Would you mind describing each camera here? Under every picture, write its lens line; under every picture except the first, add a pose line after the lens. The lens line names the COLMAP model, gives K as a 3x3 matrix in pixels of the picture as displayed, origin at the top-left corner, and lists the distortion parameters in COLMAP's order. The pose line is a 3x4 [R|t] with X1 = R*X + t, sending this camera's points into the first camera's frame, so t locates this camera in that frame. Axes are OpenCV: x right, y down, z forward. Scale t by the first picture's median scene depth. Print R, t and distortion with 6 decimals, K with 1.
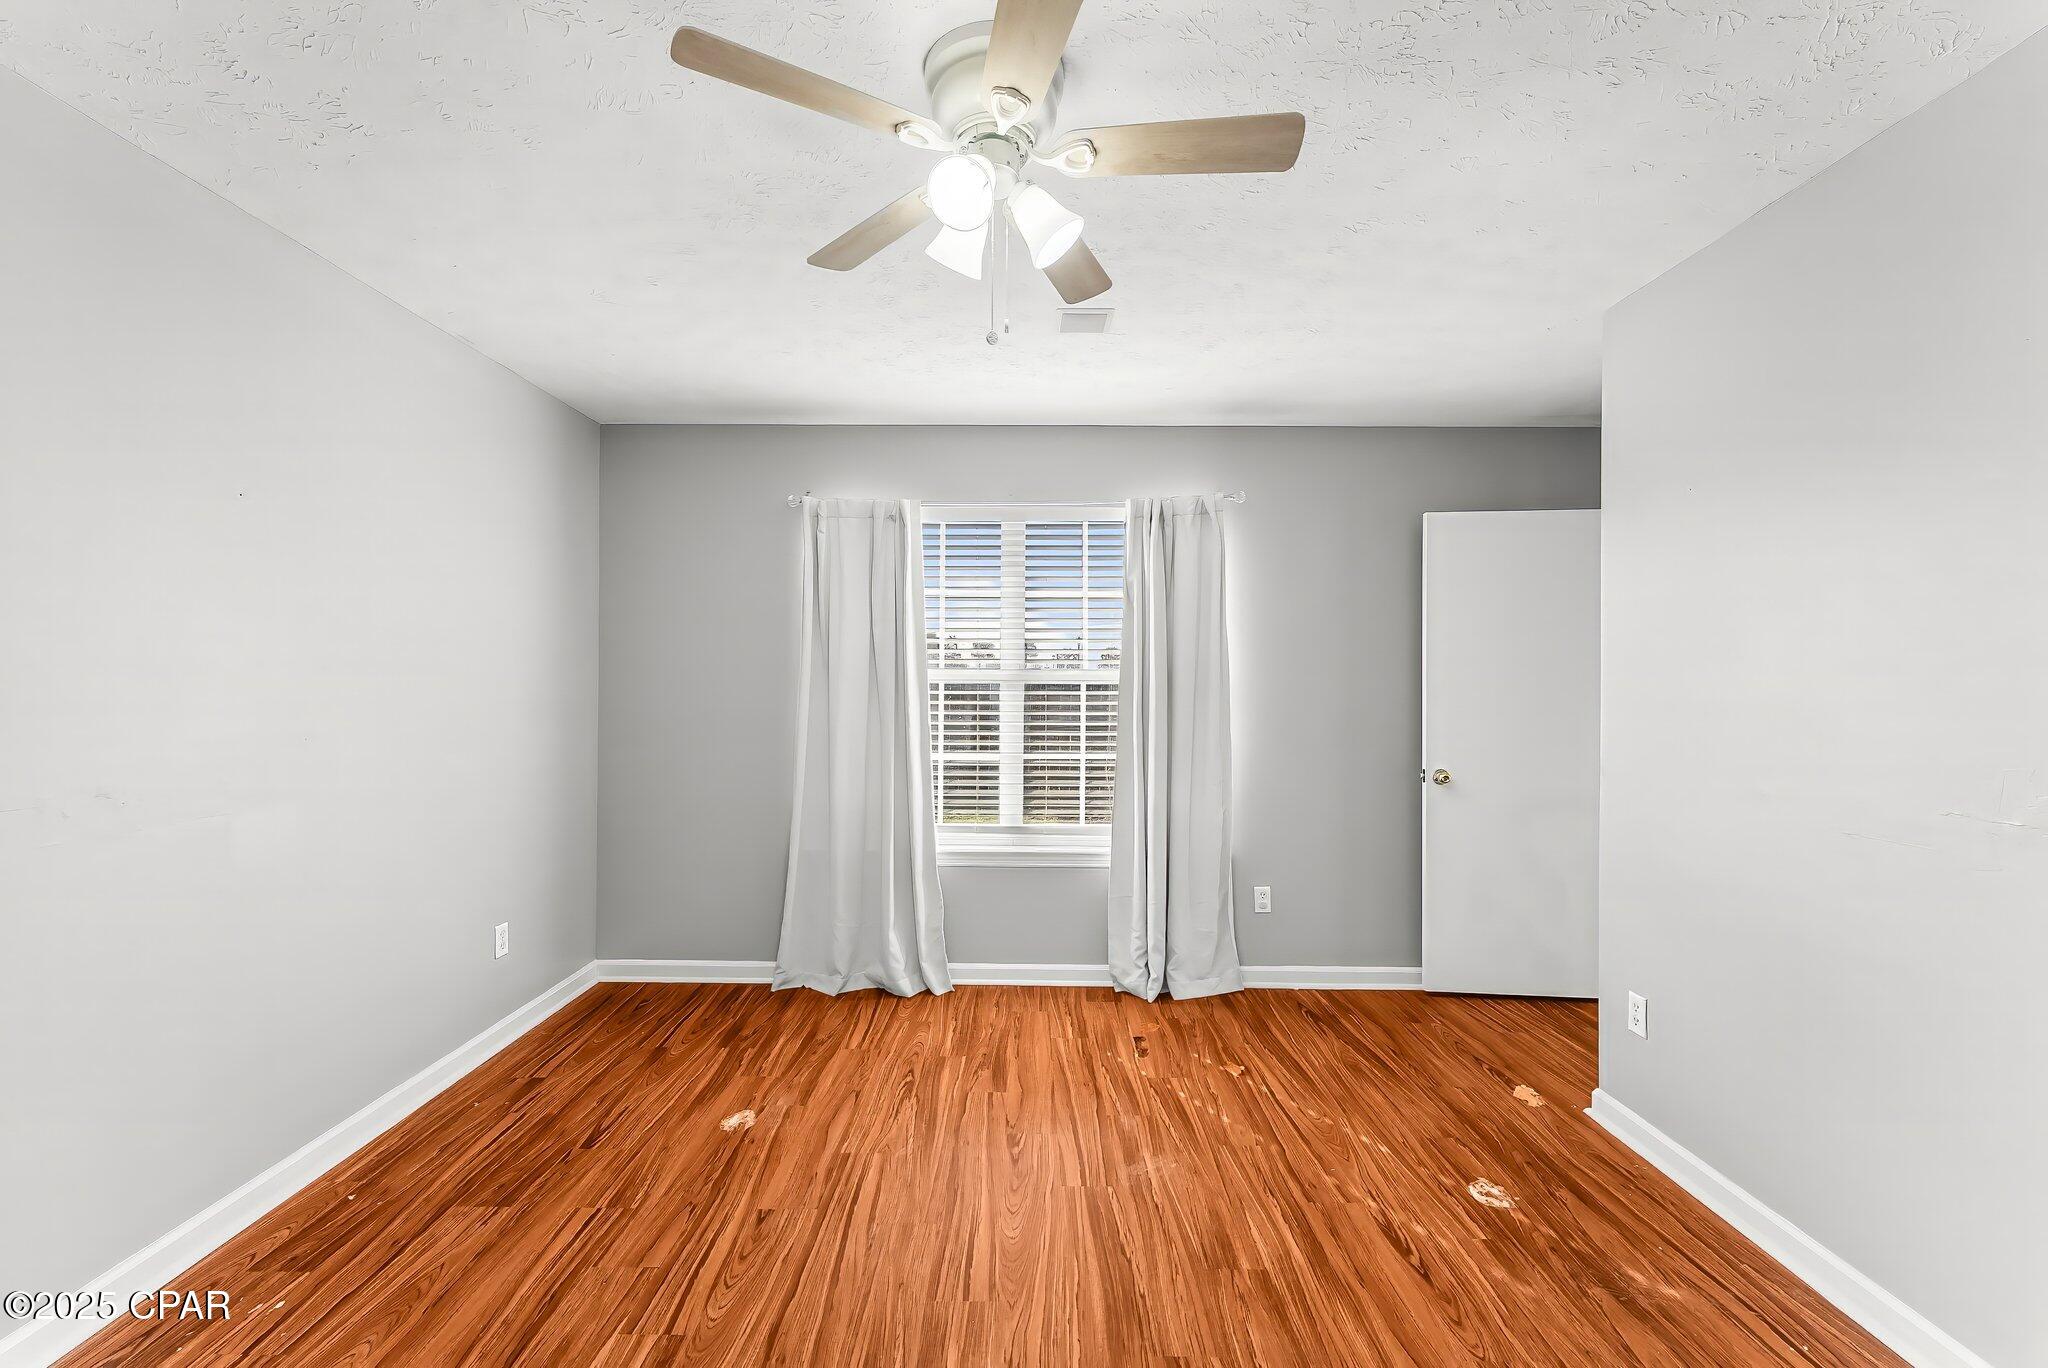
lens RADIAL K [[832.9, 0, 1016.7], [0, 832.9, 688.5], [0, 0, 1]] dist [0.001678, 0.000028]
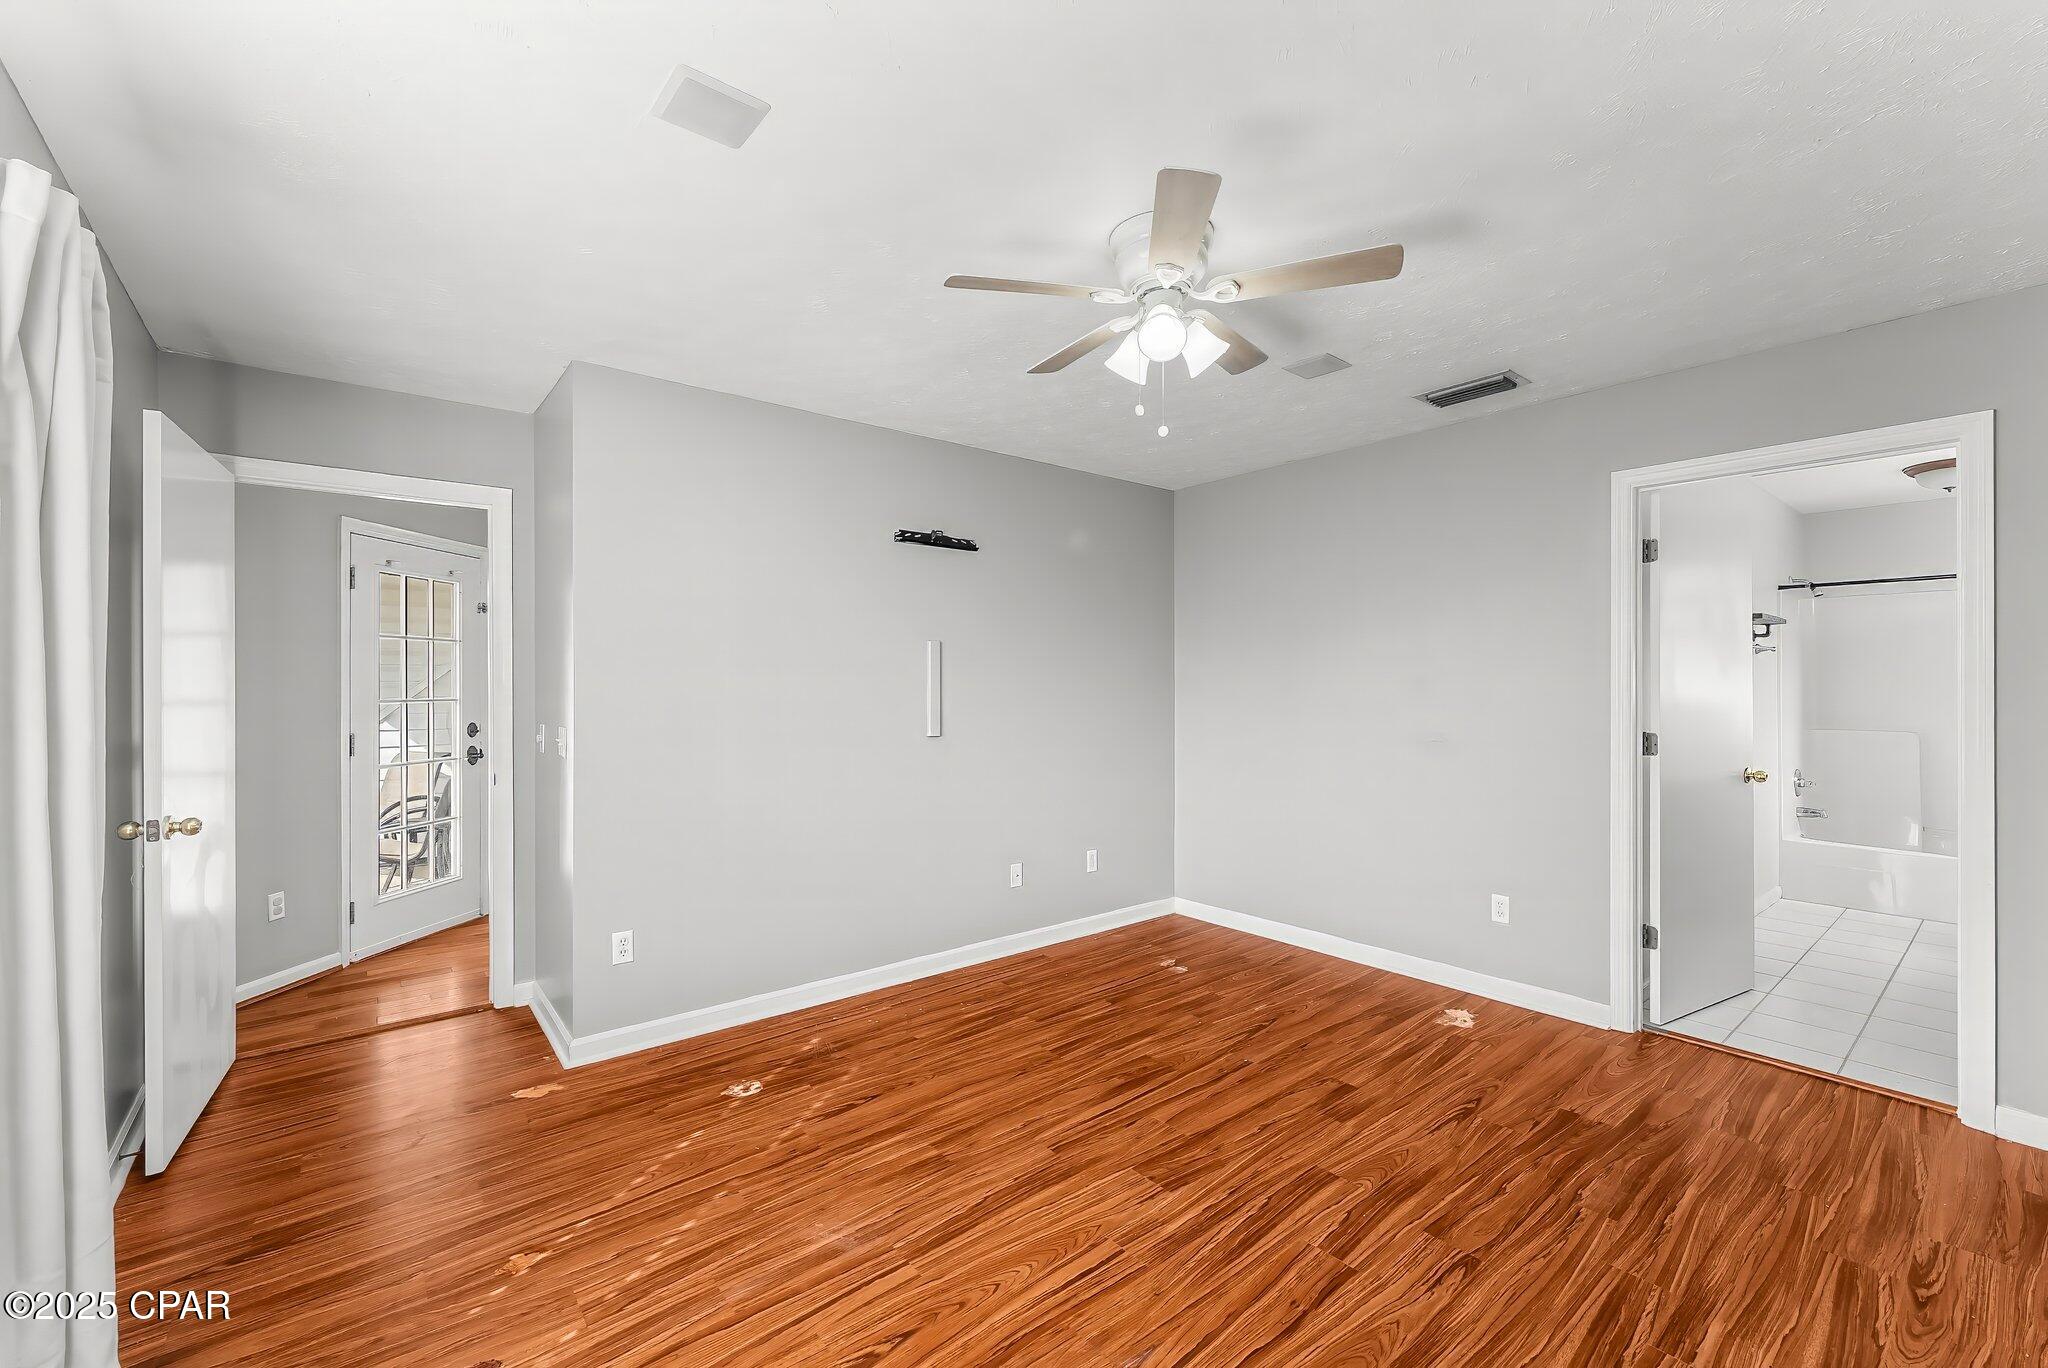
lens RADIAL K [[832.9, 0, 1016.7], [0, 832.9, 688.5], [0, 0, 1]] dist [0.001678, 0.000028]
pose [[-0.631675, -0.003934, 0.775224, -0.734129], [0.003202, 0.999965, 0.007683, -0.011404], [-0.775227, 0.007335, -0.631640, 1.609590]]
